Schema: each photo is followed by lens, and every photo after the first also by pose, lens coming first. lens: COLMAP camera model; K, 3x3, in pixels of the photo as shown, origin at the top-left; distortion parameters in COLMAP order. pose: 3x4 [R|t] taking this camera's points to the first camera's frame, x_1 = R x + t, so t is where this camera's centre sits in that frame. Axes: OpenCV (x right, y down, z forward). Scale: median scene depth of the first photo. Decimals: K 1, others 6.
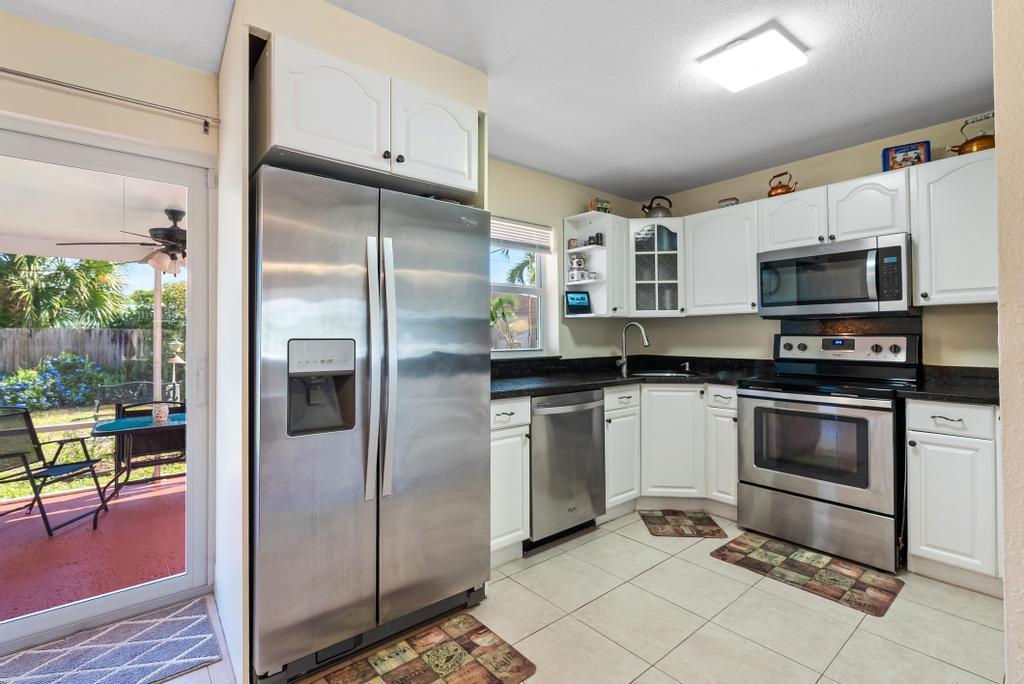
lens RADIAL K [[467.2, 0, 512.2], [0, 467.2, 330.7], [0, 0, 1]] dist [-0.006253, 0.002325]
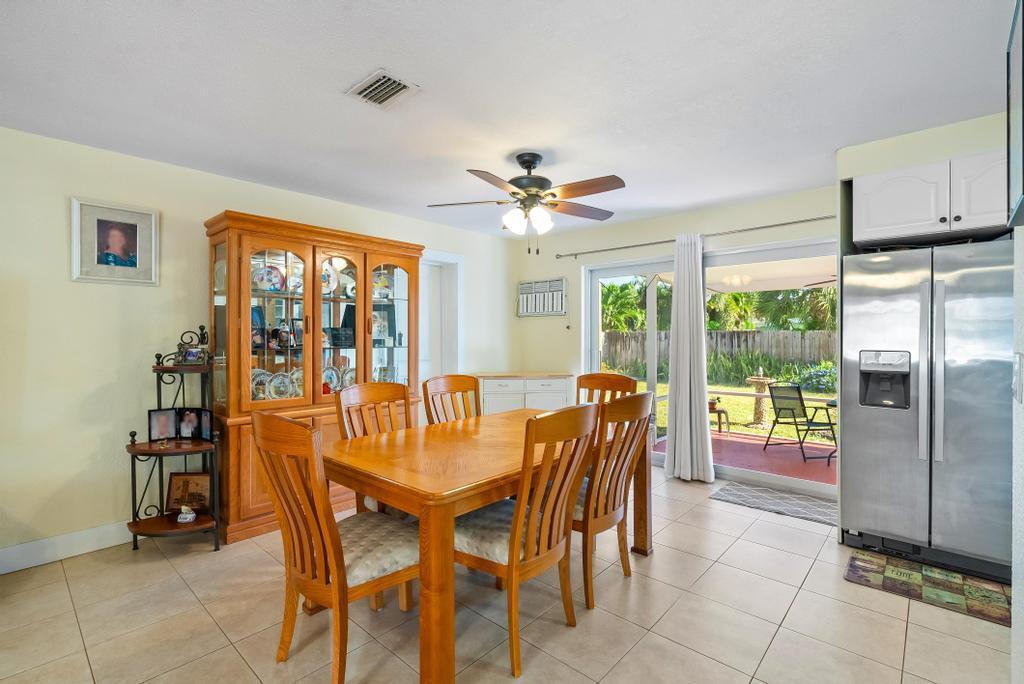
lens RADIAL K [[467.2, 0, 513.5], [0, 467.2, 339.2], [0, 0, 1]] dist [-0.006253, 0.002325]
pose [[0.140184, 0.009995, -0.990075, 0.572043], [0.014836, 0.999816, 0.012194, -0.034879], [0.990014, -0.016398, 0.140009, -0.289751]]
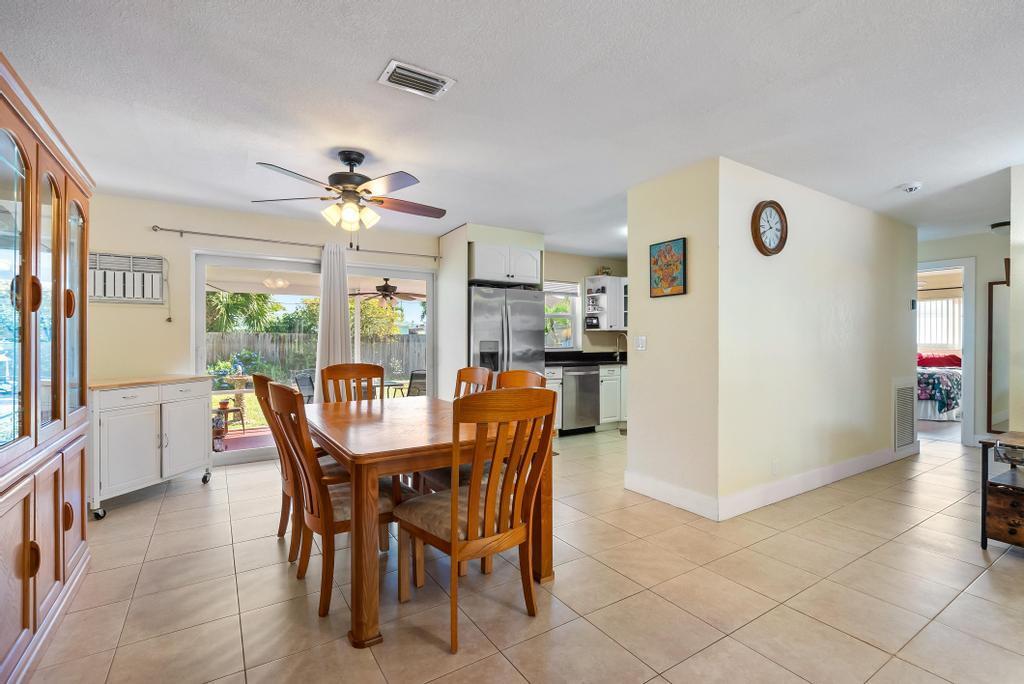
lens RADIAL K [[467.2, 0, 508.9], [0, 467.2, 343.2], [0, 0, 1]] dist [-0.006253, 0.002325]
pose [[0.991306, 0.007408, -0.131368, 0.067431], [-0.004844, 0.999792, 0.019829, -0.016333], [0.131488, -0.019021, 0.991135, -1.108628]]
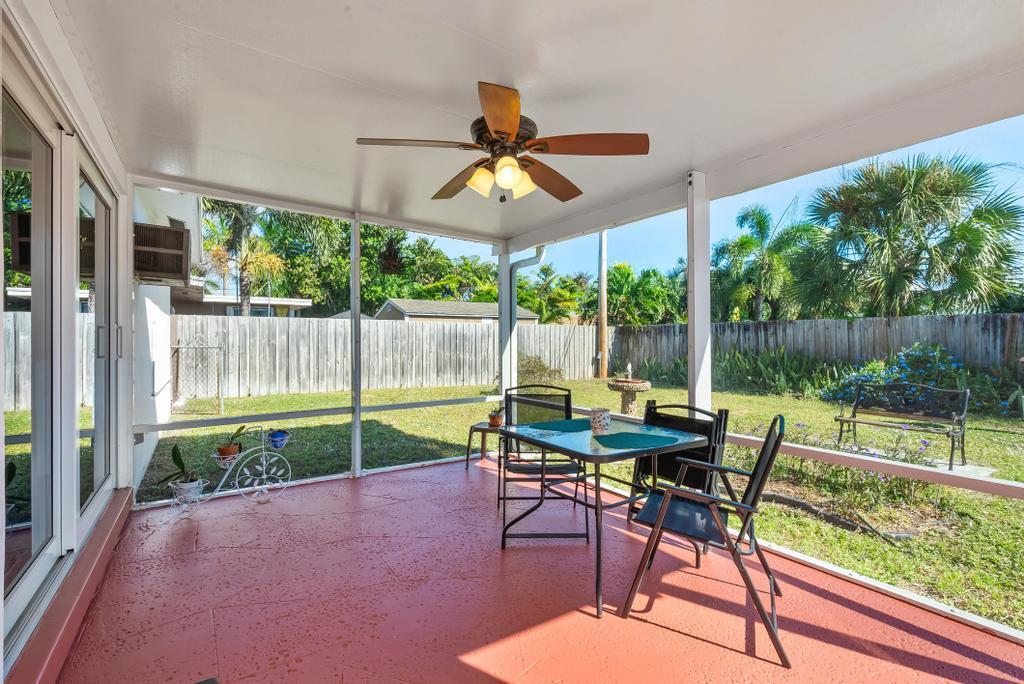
lens RADIAL K [[467.2, 0, 512.4], [0, 467.2, 338.0], [0, 0, 1]] dist [-0.006253, 0.002325]
pose [[-0.103663, 0.002366, -0.994610, -0.163700], [0.020729, 0.999785, 0.000218, 0.079952], [0.994396, -0.020595, -0.103690, 1.337728]]
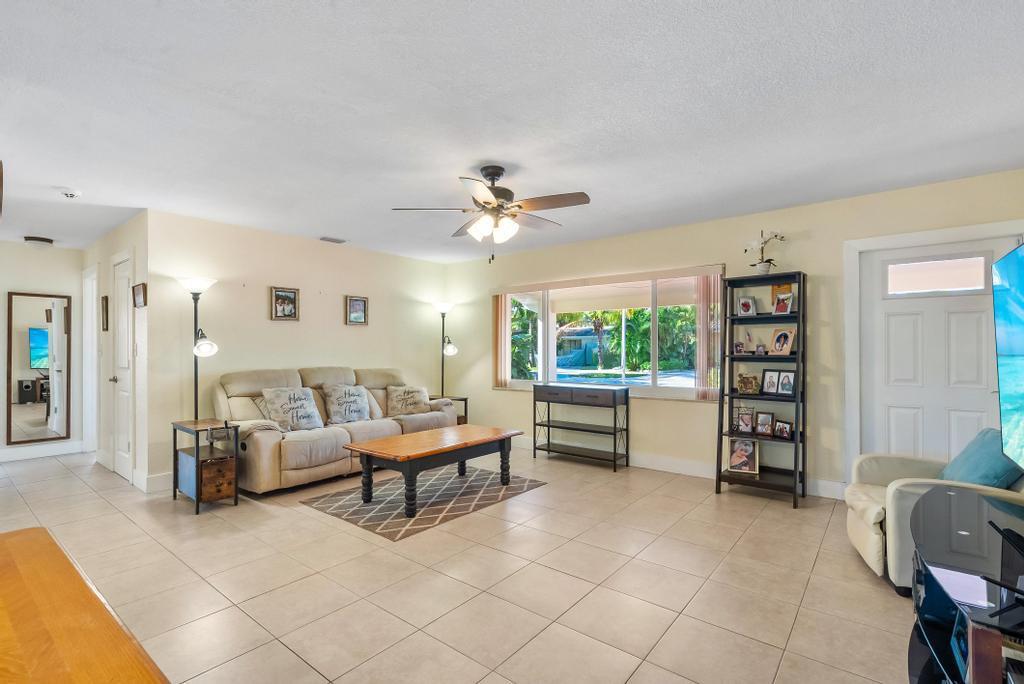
lens RADIAL K [[467.2, 0, 515.3], [0, 467.2, 353.8], [0, 0, 1]] dist [-0.006253, 0.002325]
pose [[-0.200594, -0.002913, 0.979670, -0.427077], [-0.009471, 0.999955, 0.001034, -0.010042], [-0.979629, -0.009071, -0.200613, -0.635401]]
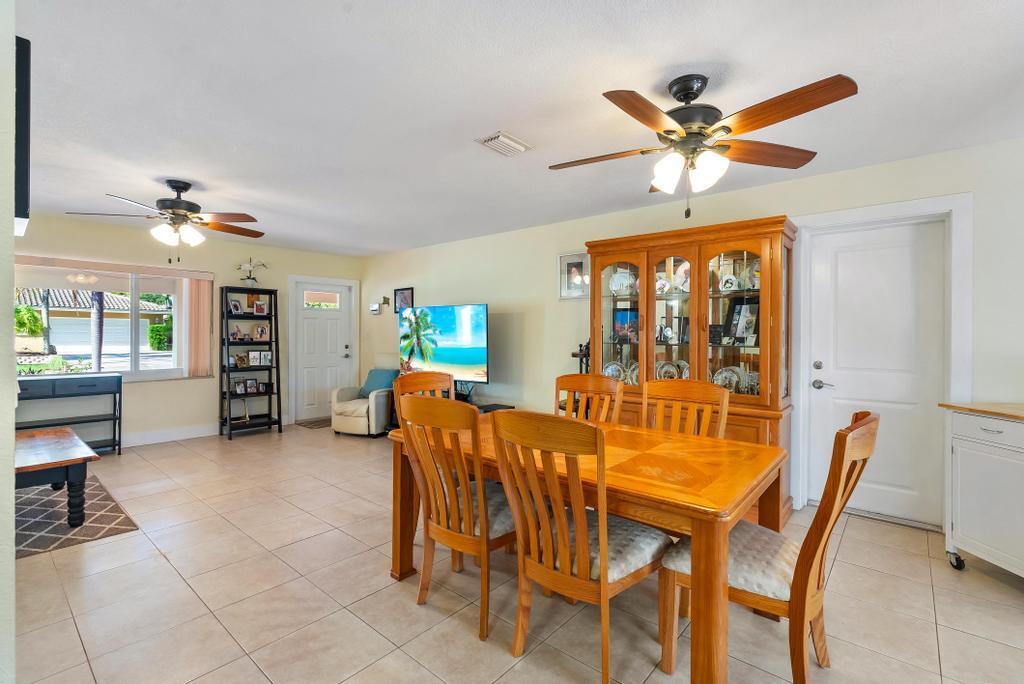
lens RADIAL K [[467.2, 0, 511.2], [0, 467.2, 333.0], [0, 0, 1]] dist [-0.006253, 0.002325]
pose [[-0.986282, -0.002634, -0.165051, -0.034456], [-0.000402, 0.999908, -0.013554, -0.019139], [0.165071, -0.013302, -0.986192, 0.553716]]
